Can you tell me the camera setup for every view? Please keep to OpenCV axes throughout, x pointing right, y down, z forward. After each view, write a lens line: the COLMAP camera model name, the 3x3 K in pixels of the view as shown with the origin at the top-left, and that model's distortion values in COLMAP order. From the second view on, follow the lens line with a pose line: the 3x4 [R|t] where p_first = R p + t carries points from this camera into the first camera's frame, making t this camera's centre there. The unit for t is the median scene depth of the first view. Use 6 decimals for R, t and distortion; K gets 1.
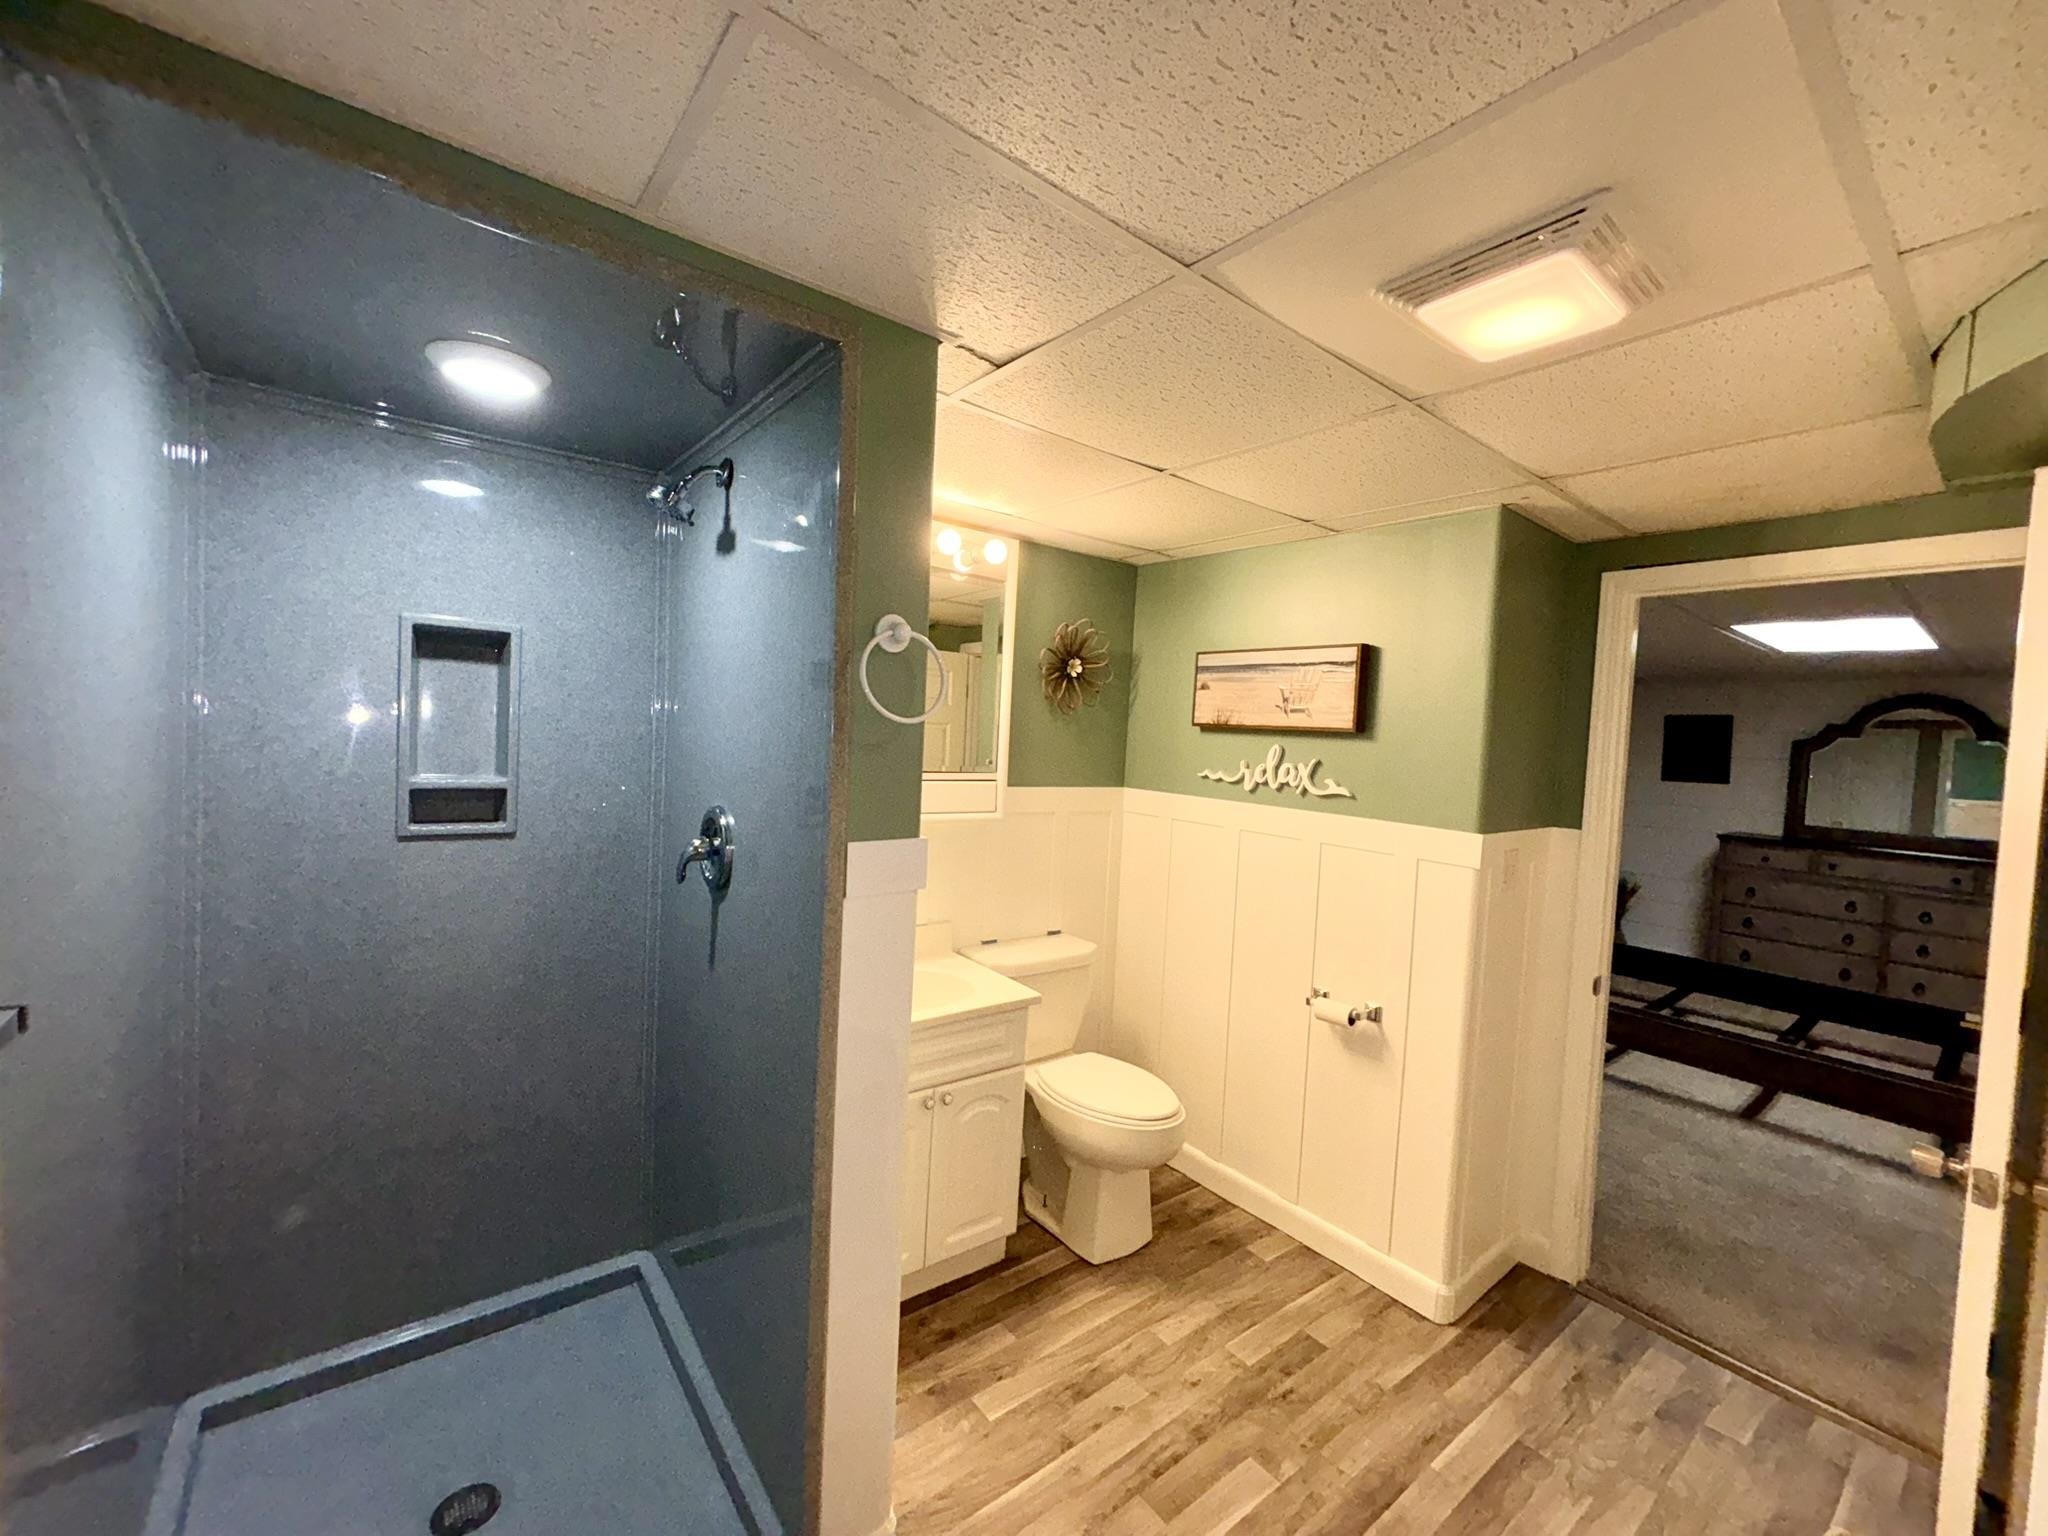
lens RADIAL K [[815.2, 0, 1024.0], [0, 815.2, 768.0], [0, 0, 1]] dist [0.000831, 0.000318]
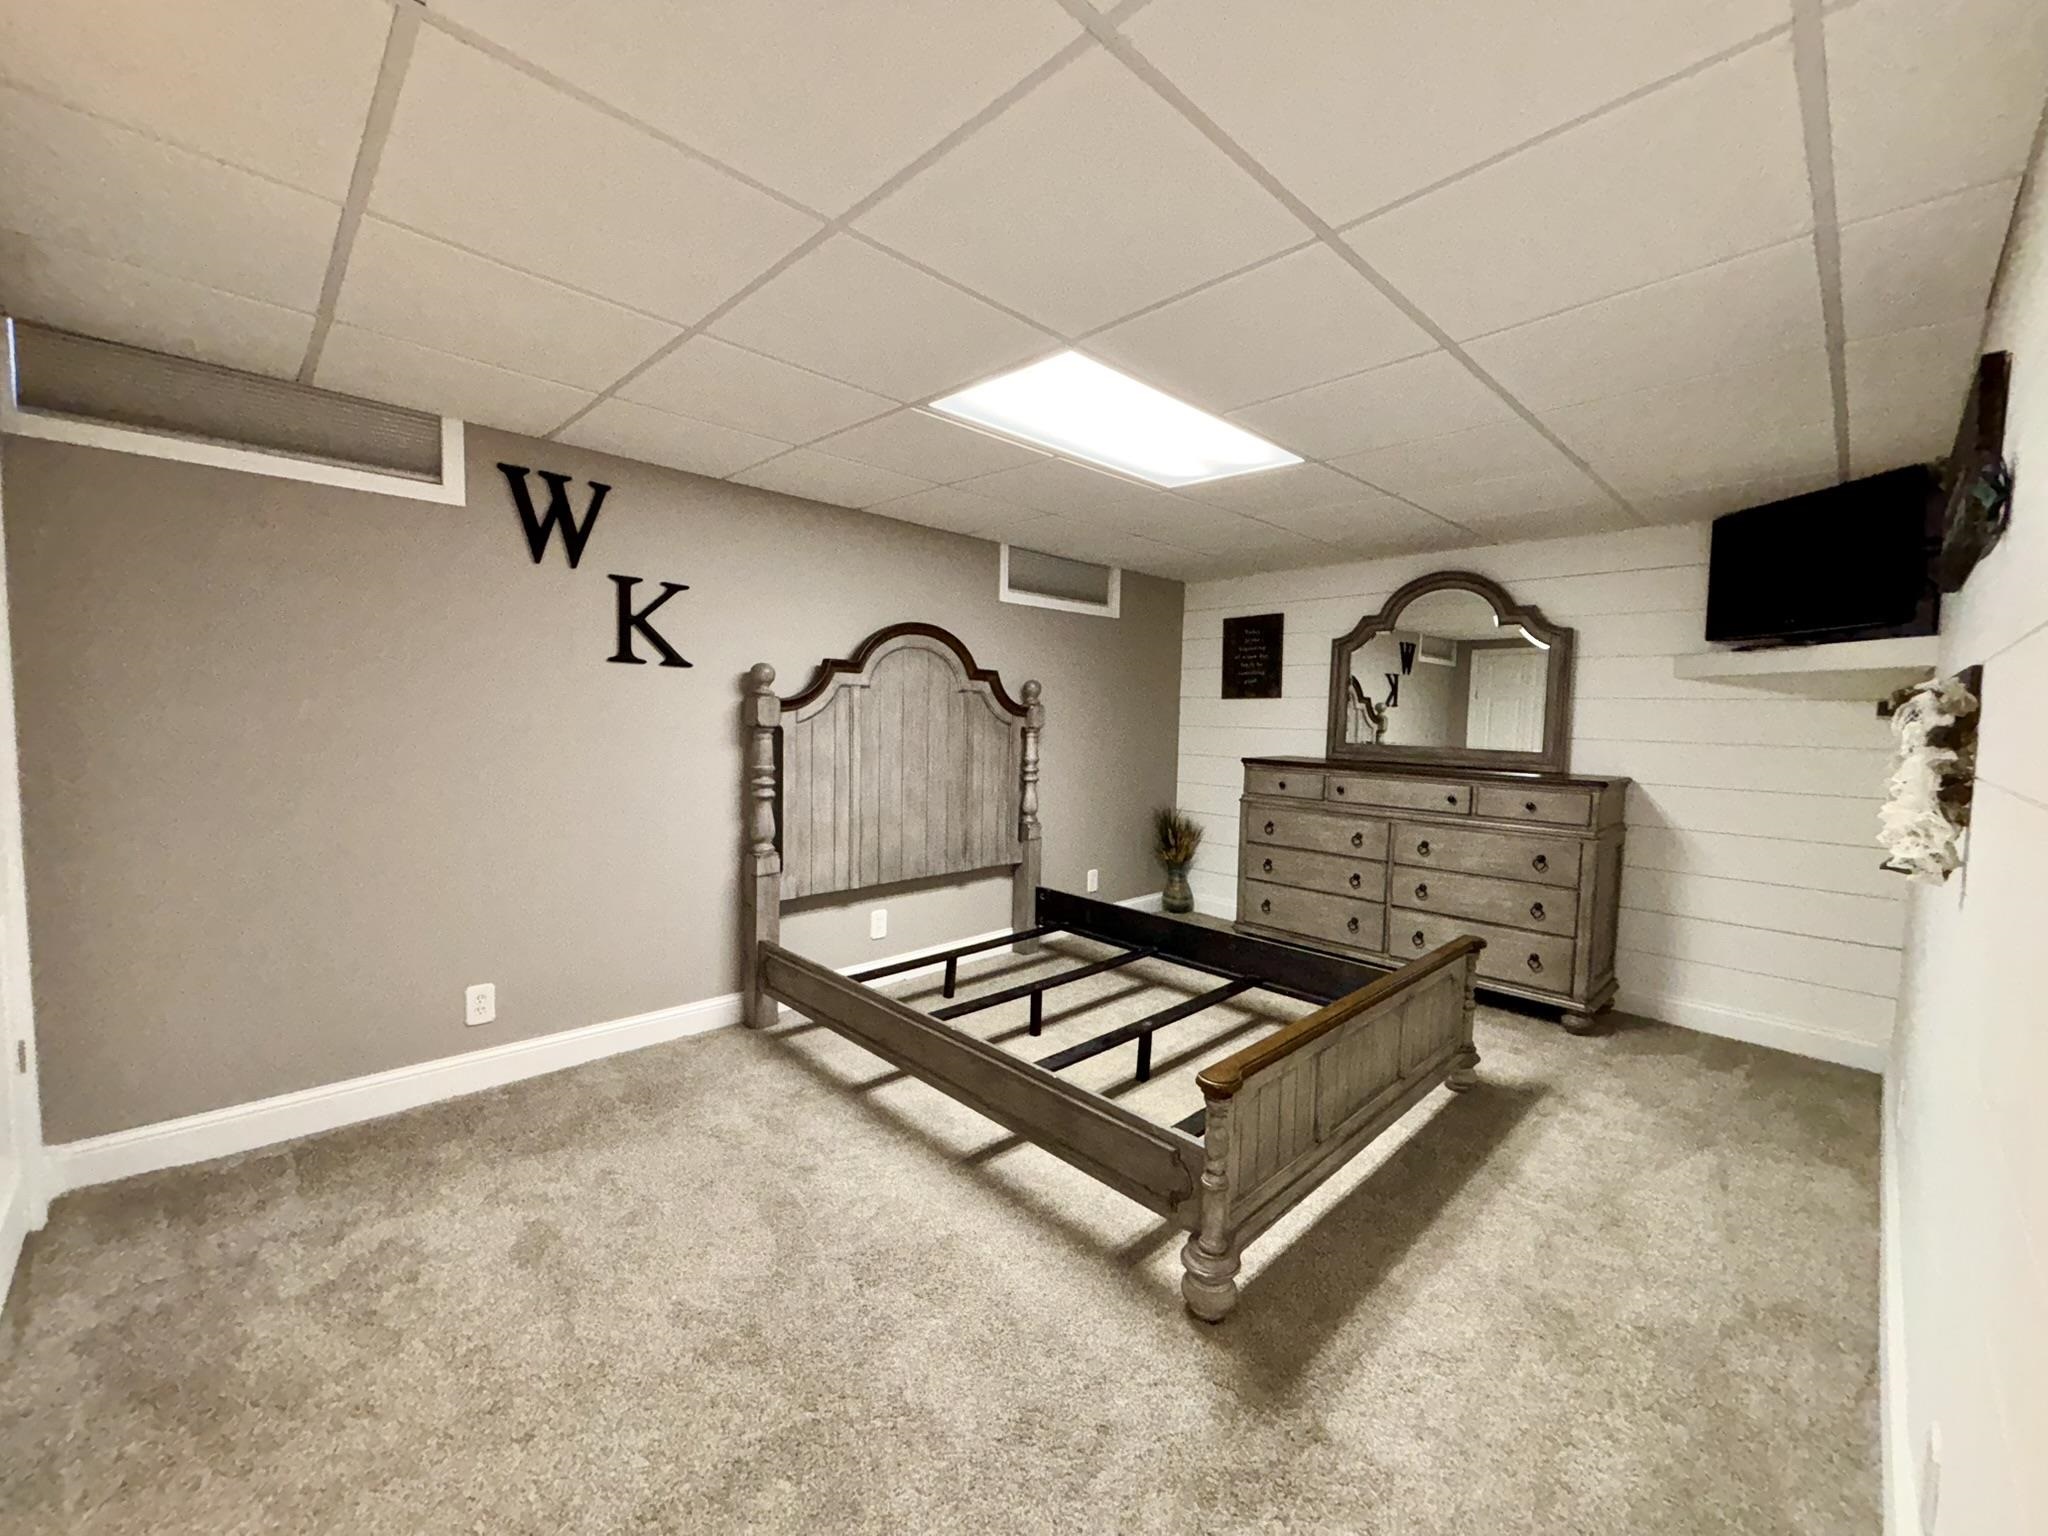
lens RADIAL K [[815.2, 0, 1024.0], [0, 815.2, 768.0], [0, 0, 1]] dist [0.000831, 0.000318]
pose [[0.993593, -0.032218, 0.108330, 1.552335], [0.028215, 0.998869, 0.038283, 0.155400], [-0.109441, -0.034981, 0.993378, 0.636461]]
